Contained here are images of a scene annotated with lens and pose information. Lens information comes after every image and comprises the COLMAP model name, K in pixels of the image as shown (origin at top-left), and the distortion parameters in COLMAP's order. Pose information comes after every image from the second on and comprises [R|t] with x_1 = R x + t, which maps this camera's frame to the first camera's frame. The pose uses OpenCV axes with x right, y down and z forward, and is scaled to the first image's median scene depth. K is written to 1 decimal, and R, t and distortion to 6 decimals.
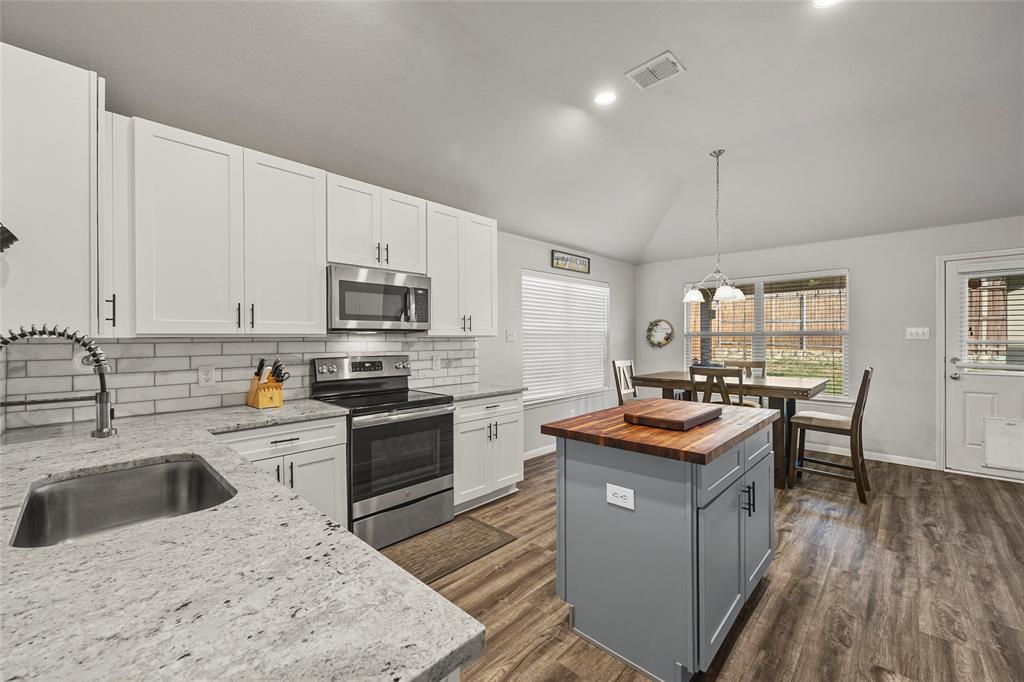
lens RADIAL K [[410.5, 0, 508.2], [0, 410.5, 339.8], [0, 0, 1]] dist [-0.002921, 0.000001]
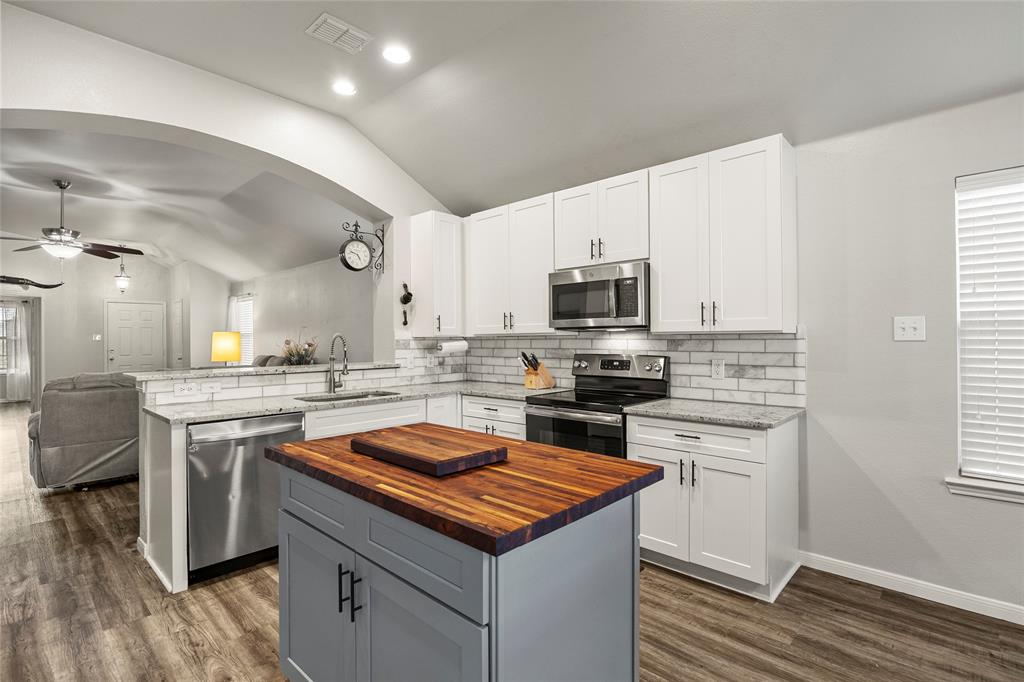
lens RADIAL K [[485.1, 0, 513.3], [0, 485.1, 336.2], [0, 0, 1]] dist [-0.011756, 0.000189]
pose [[0.021990, -0.001712, -0.999757, 0.778996], [0.004100, 0.999990, -0.001623, -0.002223], [0.999750, -0.004064, 0.021997, 0.719757]]
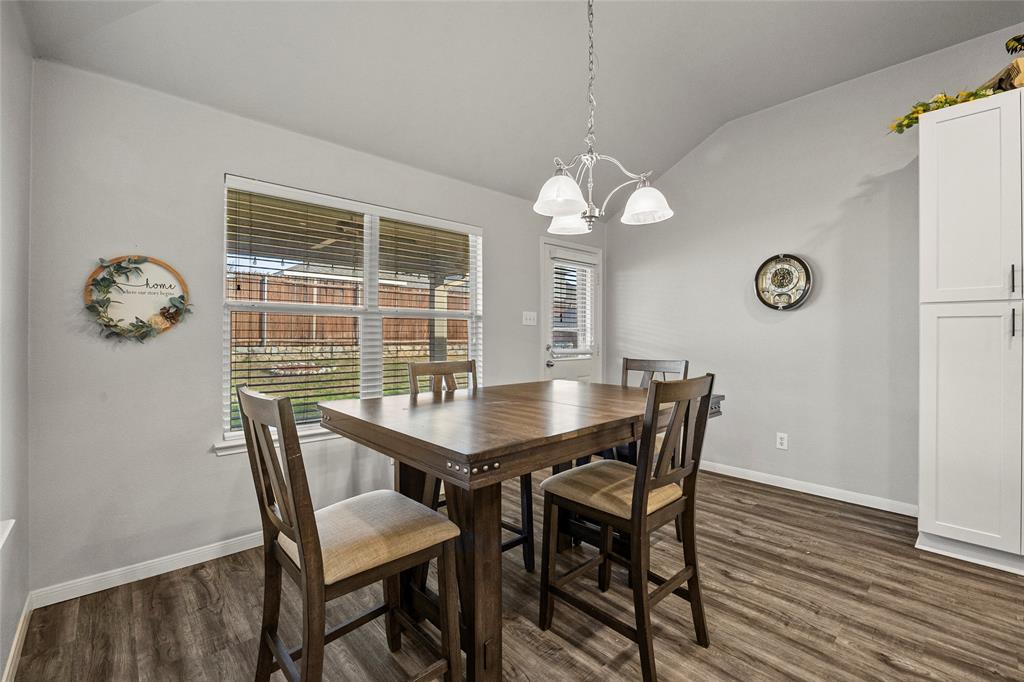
lens RADIAL K [[437.8, 0, 513.3], [0, 437.8, 329.9], [0, 0, 1]] dist [-0.014048, 0.000426]
pose [[0.056270, 0.014108, 0.998316, 0.064600], [0.000243, 0.999900, -0.014145, 0.030925], [-0.998416, 0.001038, 0.056260, 1.301720]]
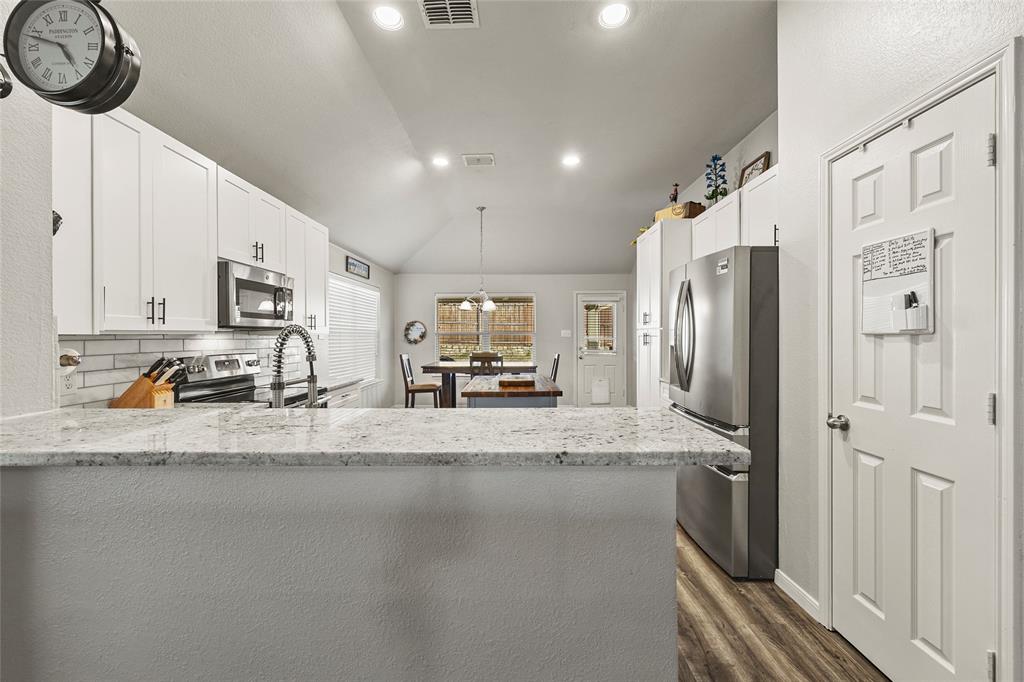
lens RADIAL K [[410.5, 0, 505.9], [0, 410.5, 338.7], [0, 0, 1]] dist [-0.002921, 0.000001]
pose [[0.732870, -0.002699, 0.680363, -0.508381], [0.001384, 0.999996, 0.002476, 0.001852], [-0.680367, -0.000873, 0.732871, -0.149667]]
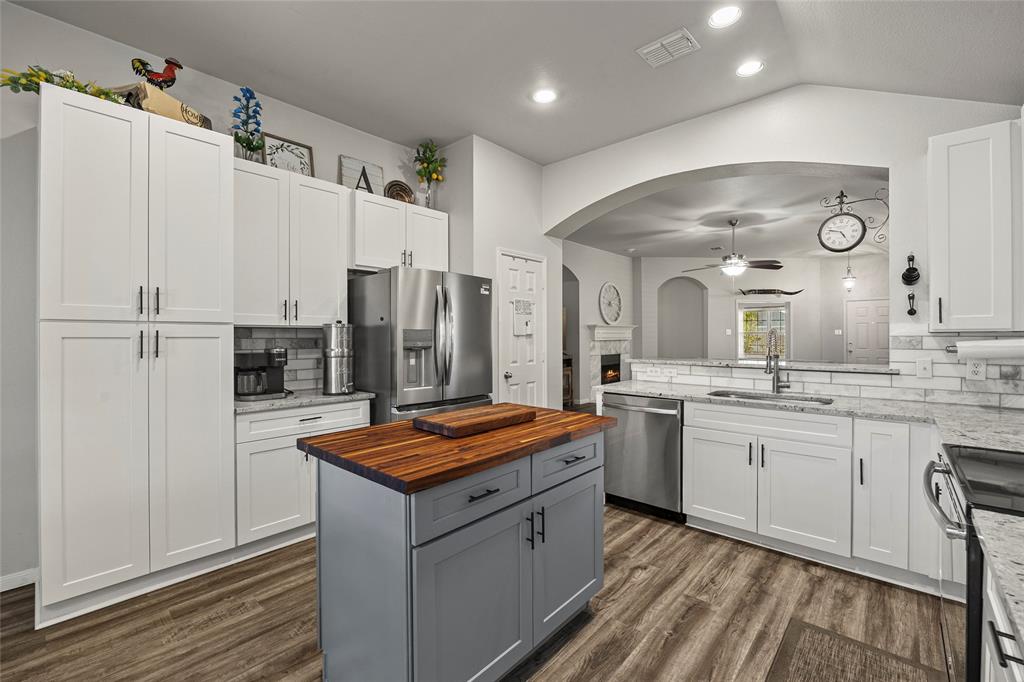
lens RADIAL K [[437.8, 0, 512.9], [0, 437.8, 336.5], [0, 0, 1]] dist [-0.014048, 0.000426]
pose [[-0.998997, 0.005938, -0.044377, 0.235089], [0.005806, 0.999978, 0.003109, -0.001456], [0.044394, 0.002848, -0.999010, 1.257003]]
